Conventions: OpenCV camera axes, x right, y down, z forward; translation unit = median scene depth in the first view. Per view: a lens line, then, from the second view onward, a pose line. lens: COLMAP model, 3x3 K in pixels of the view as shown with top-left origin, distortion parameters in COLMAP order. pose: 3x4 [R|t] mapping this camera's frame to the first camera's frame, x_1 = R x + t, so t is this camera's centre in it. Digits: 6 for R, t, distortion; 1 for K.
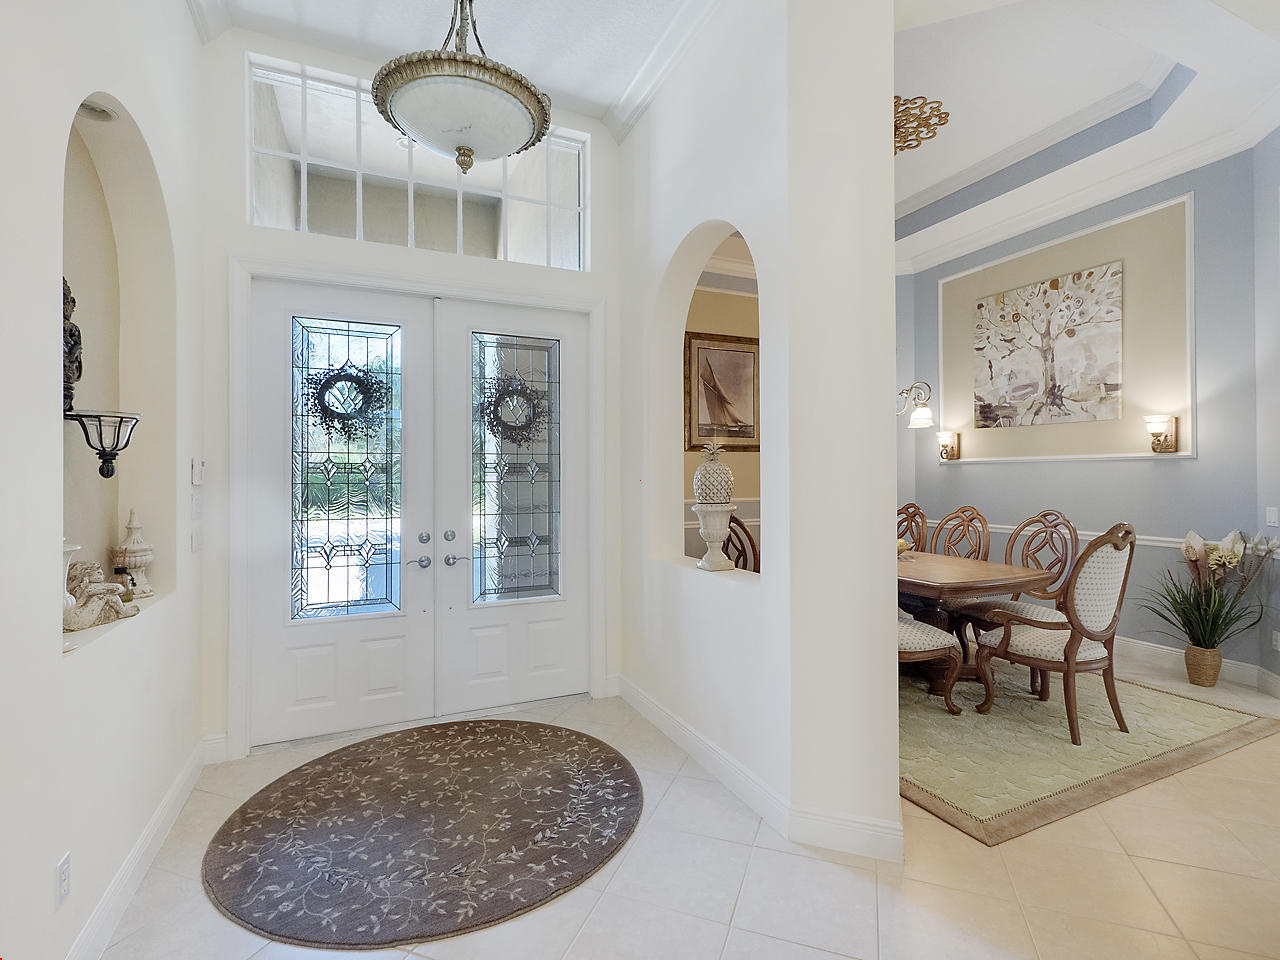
lens RADIAL K [[607.8, 0, 619.7], [0, 607.8, 477.4], [0, 0, 1]] dist [0.003909, 0.000604]
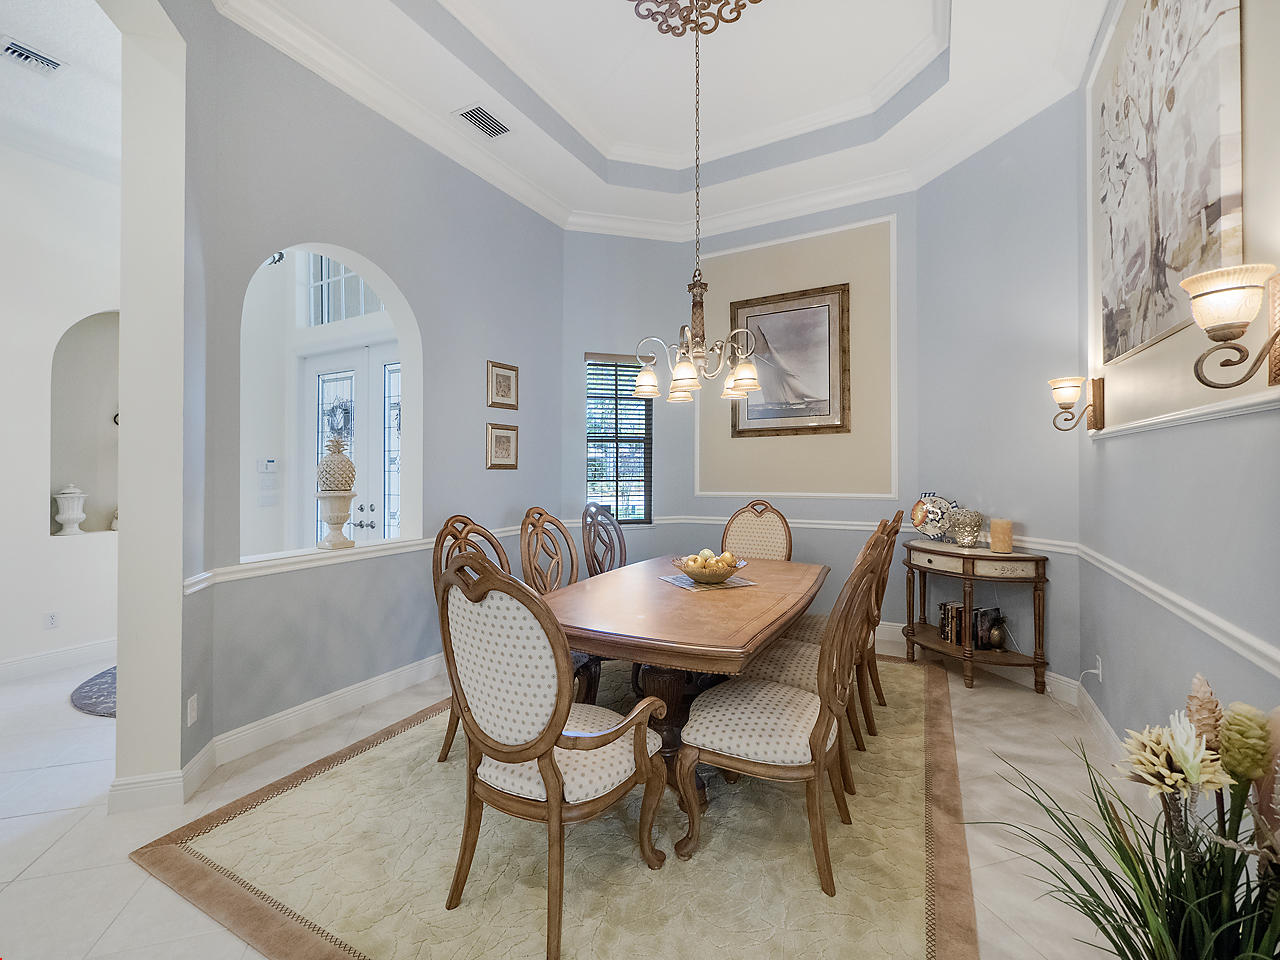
lens RADIAL K [[538.0, 0, 636.9], [0, 538.0, 464.9], [0, 0, 1]] dist [0.000418, 0.000004]
pose [[0.599973, -0.002584, -0.800016, 0.682465], [0.000665, 0.999996, -0.002731, -0.000481], [0.800020, 0.001106, 0.599972, 0.435037]]
